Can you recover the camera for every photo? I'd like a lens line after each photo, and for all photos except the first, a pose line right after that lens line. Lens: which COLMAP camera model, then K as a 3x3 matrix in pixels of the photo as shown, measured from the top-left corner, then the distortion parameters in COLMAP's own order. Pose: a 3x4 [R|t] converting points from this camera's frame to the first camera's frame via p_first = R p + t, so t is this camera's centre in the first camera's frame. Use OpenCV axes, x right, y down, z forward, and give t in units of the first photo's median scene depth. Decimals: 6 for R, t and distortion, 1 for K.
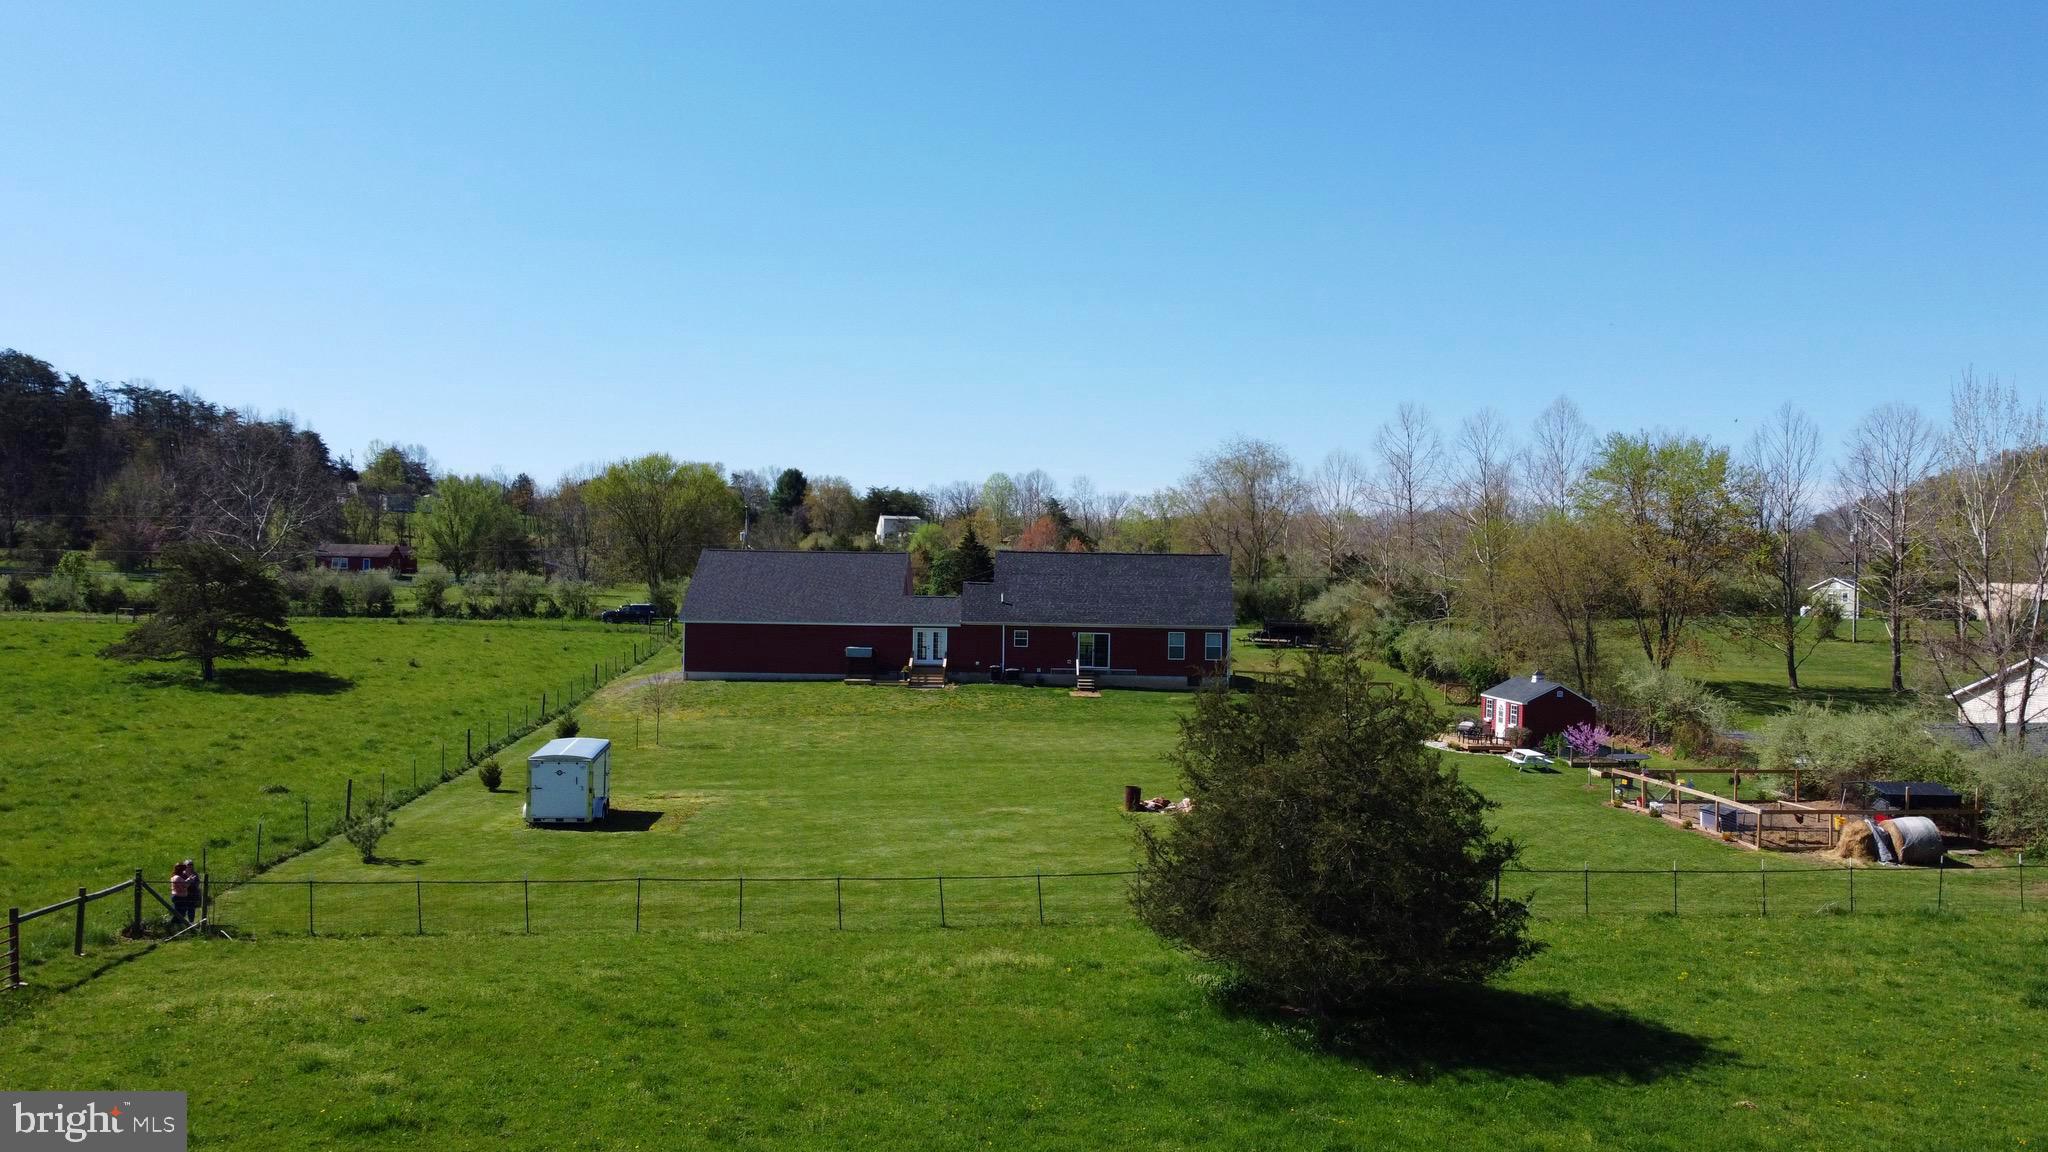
lens RADIAL K [[1554.3, 0, 1023.5], [0, 1554.3, 574.1], [0, 0, 1]] dist [-0.003489, -0.004798]
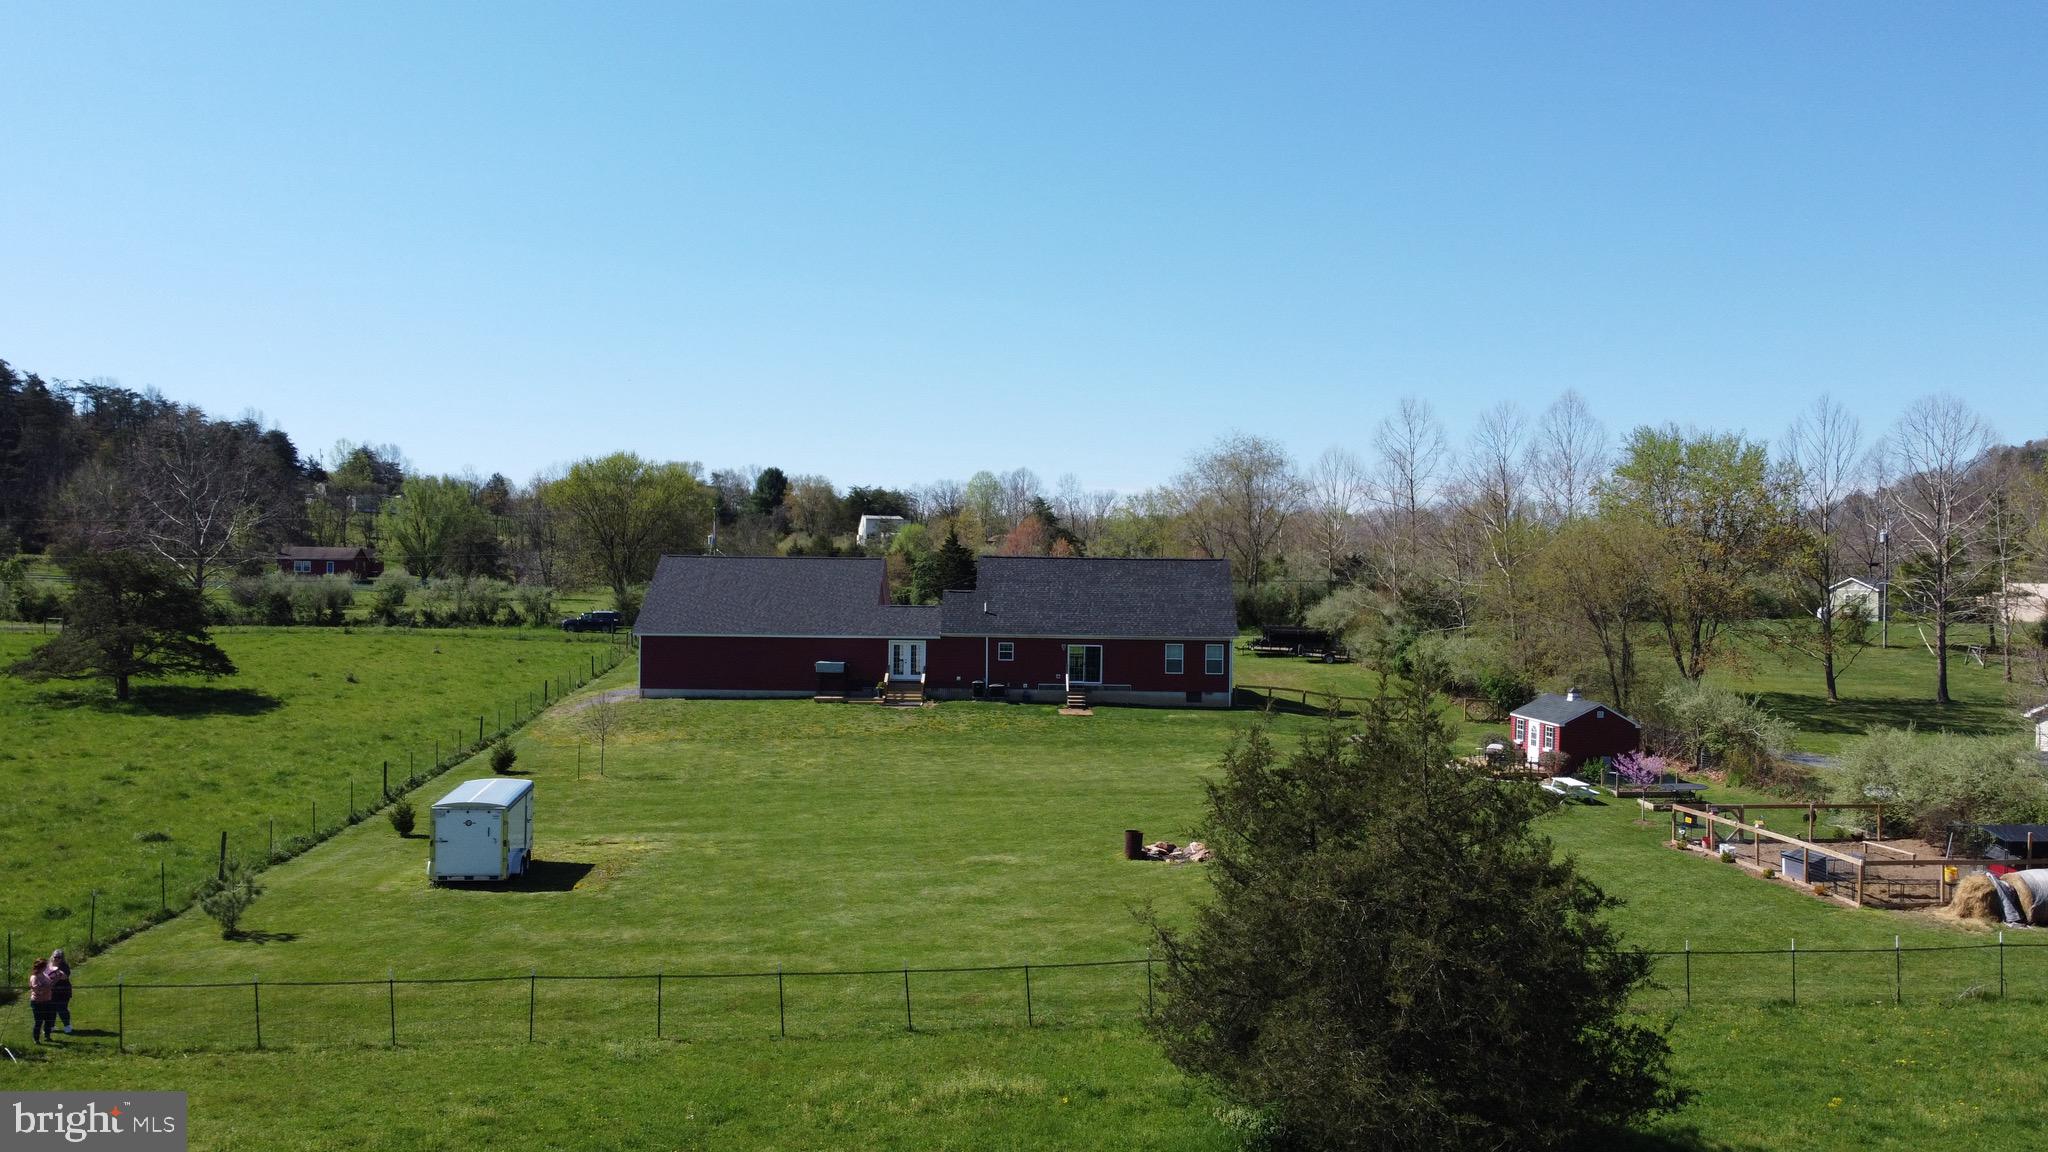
lens RADIAL K [[1554.3, 0, 1020.8], [0, 1554.3, 576.0], [0, 0, 1]] dist [-0.003489, -0.004798]
pose [[0.999967, -0.003265, 0.007432, 0.000506], [0.003248, 0.999992, 0.002335, -0.005470], [-0.007439, -0.002311, 0.999970, 0.077486]]
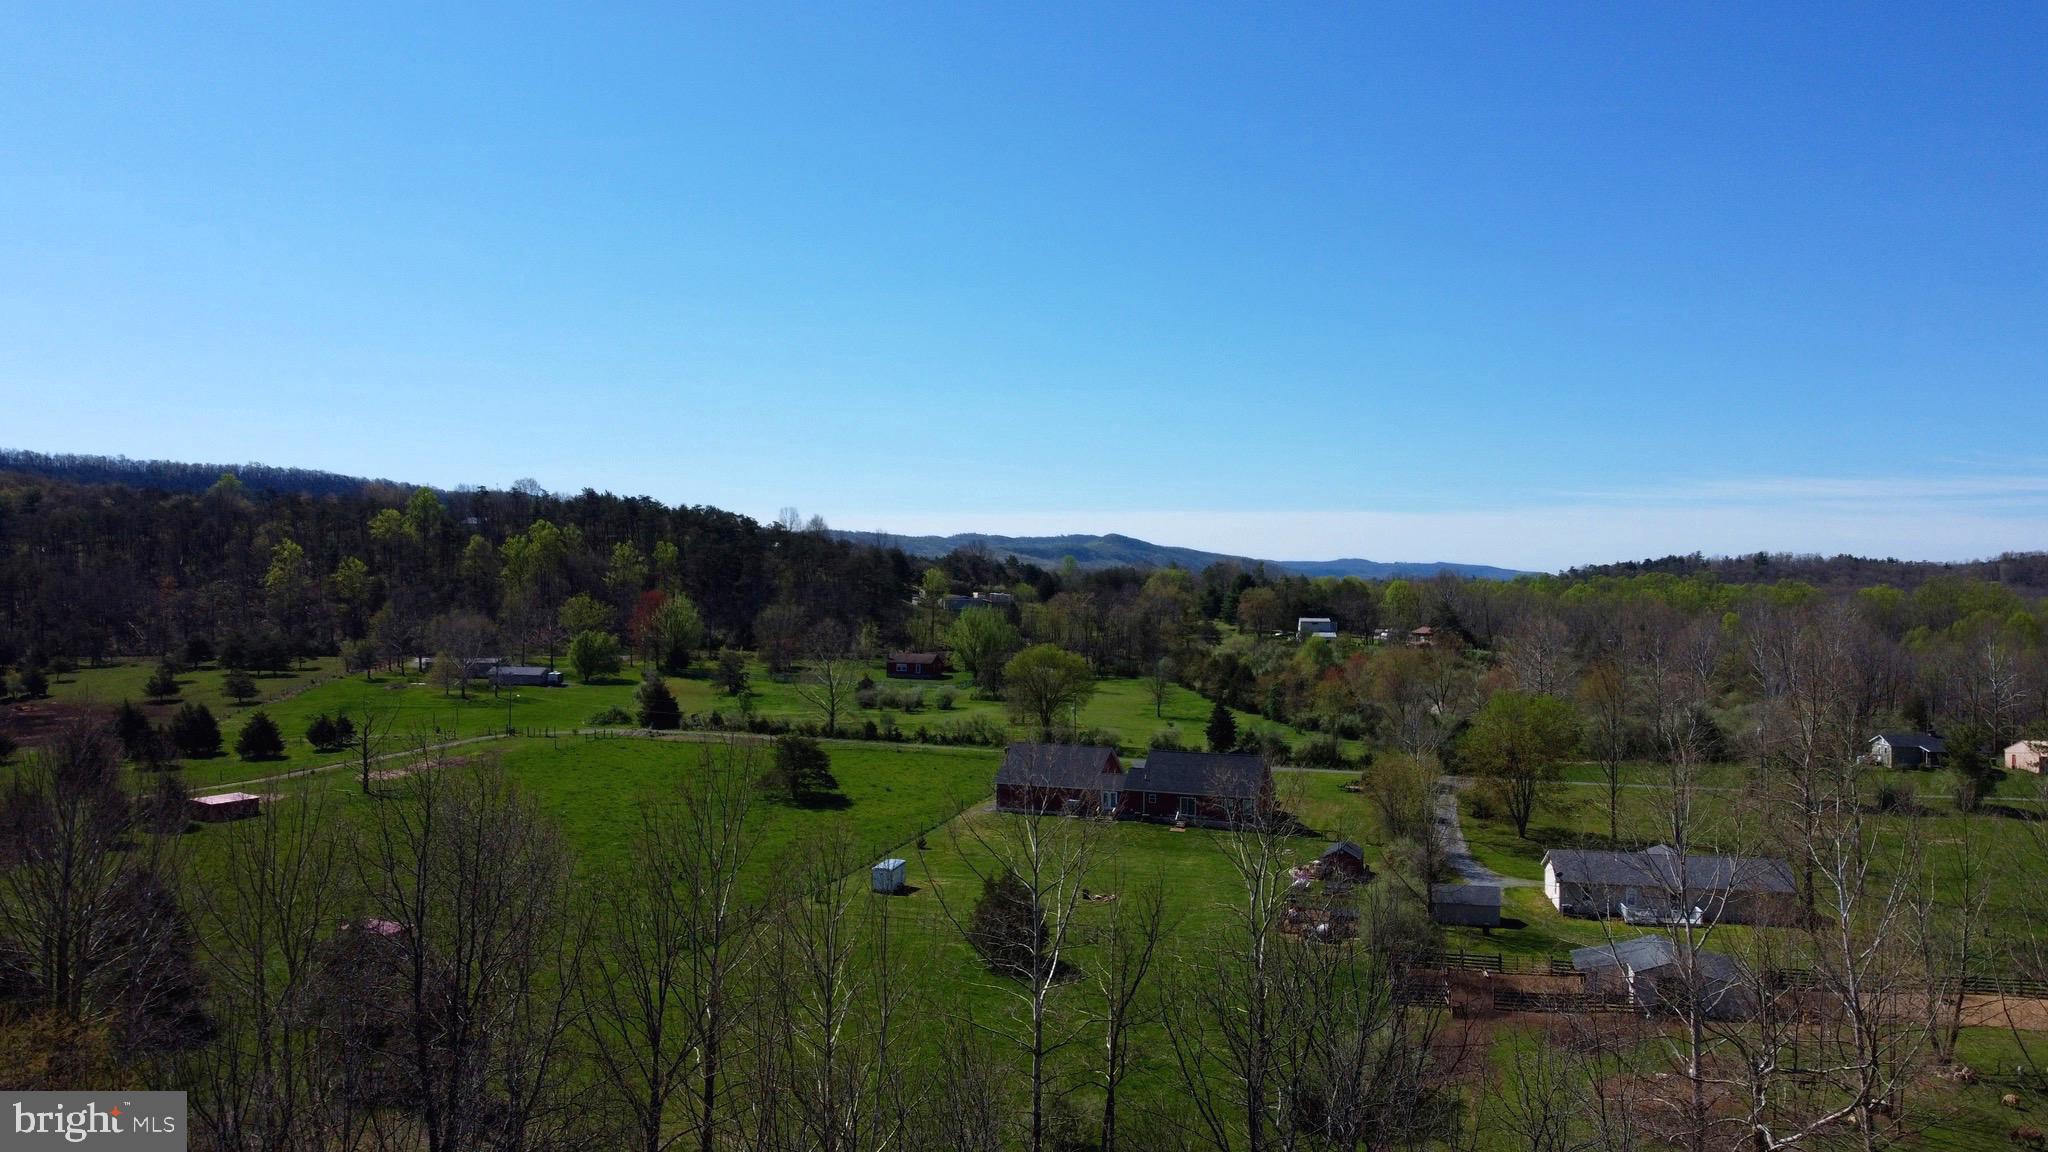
lens RADIAL K [[1554.3, 0, 1024.8], [0, 1554.3, 578.3], [0, 0, 1]] dist [-0.003489, -0.004798]
pose [[0.929957, -0.003938, -0.367646, 0.579437], [0.002433, 0.999987, -0.004557, -0.232424], [0.367659, 0.003344, 0.929955, -0.911485]]
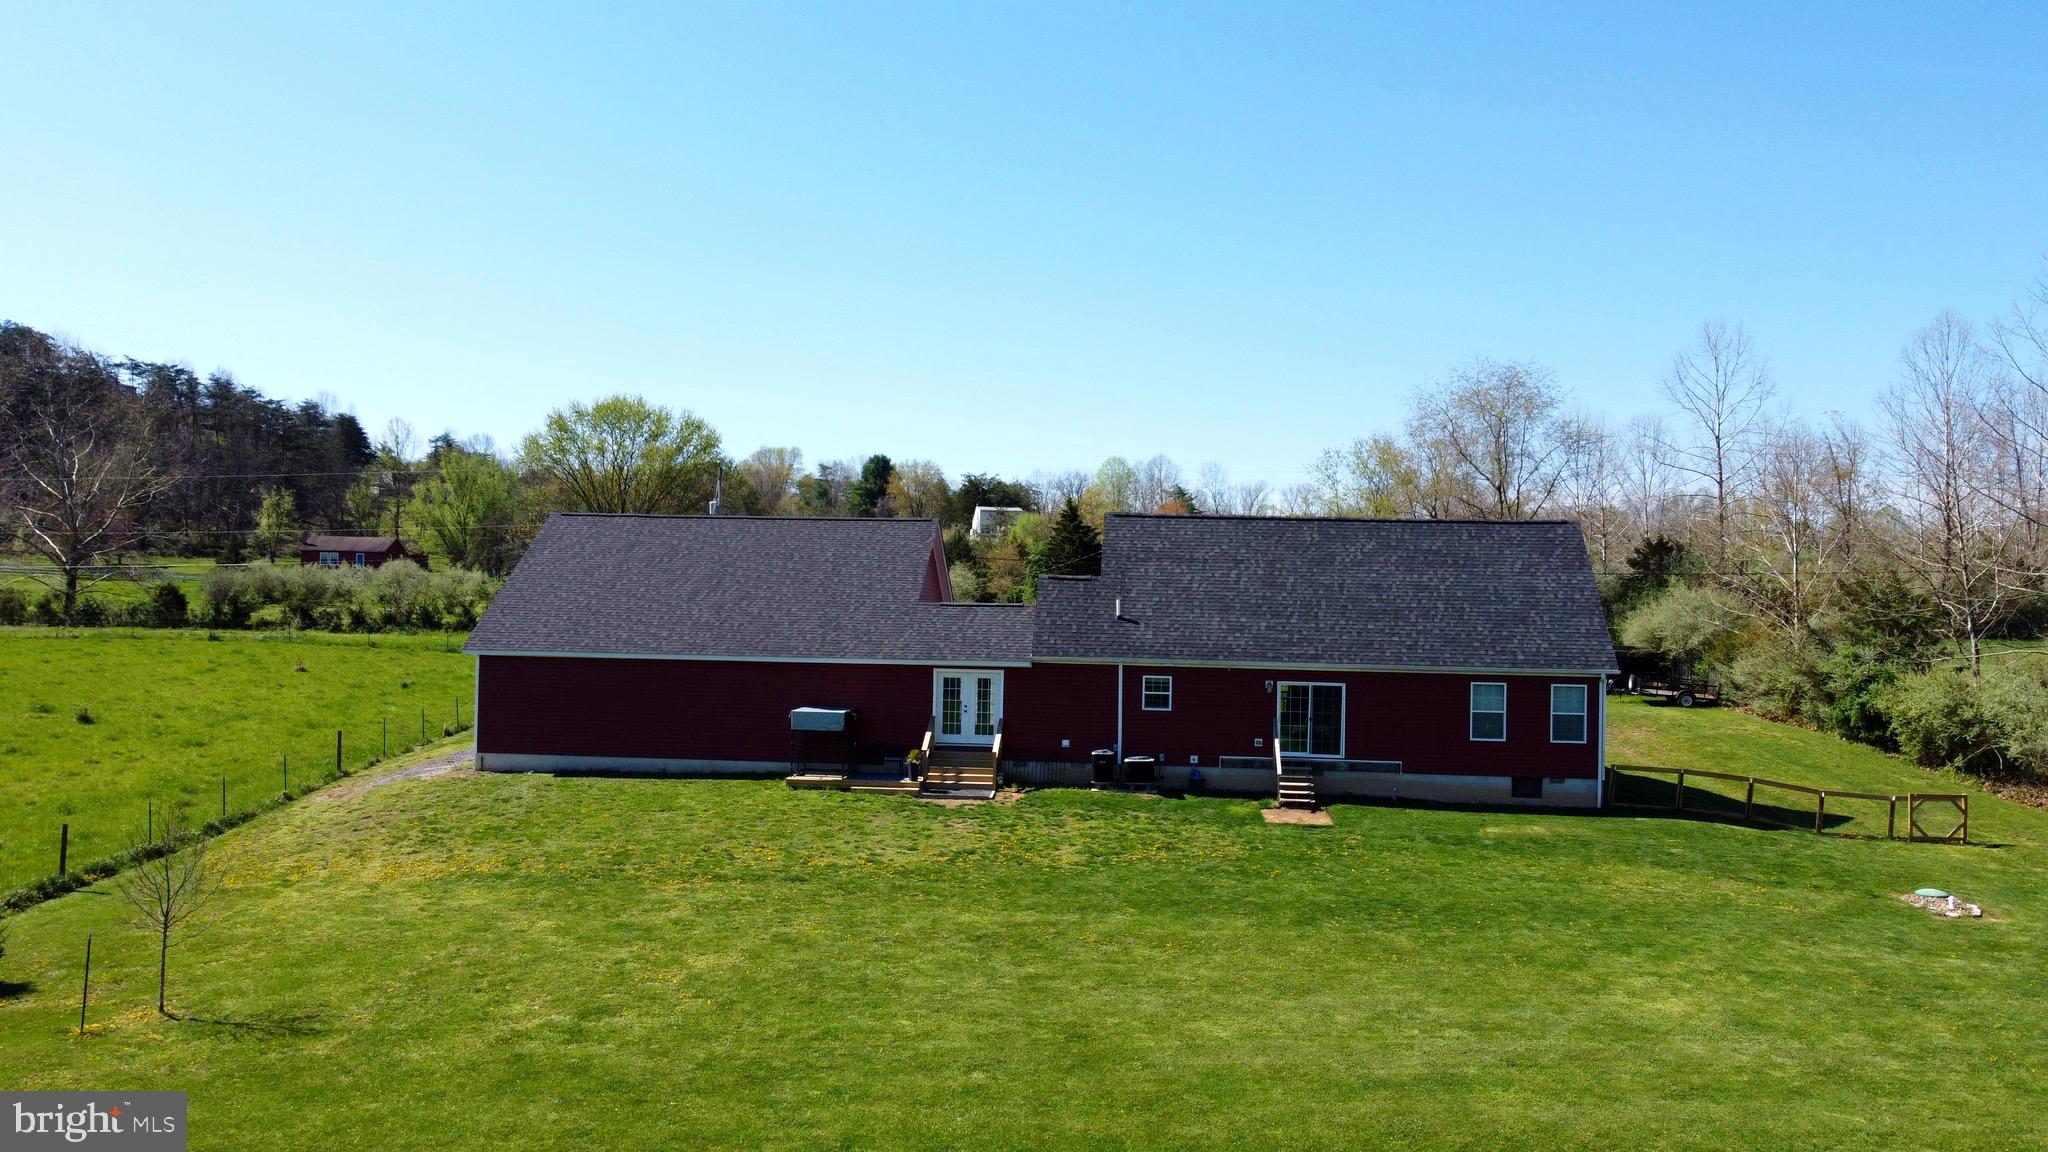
lens RADIAL K [[1554.3, 0, 1013.2], [0, 1554.3, 572.6], [0, 0, 1]] dist [-0.003489, -0.004798]
pose [[0.996656, 0.002902, -0.081666, -0.006831], [-0.003230, 0.999987, -0.003885, 0.006356], [0.081653, 0.004136, 0.996652, 0.518476]]
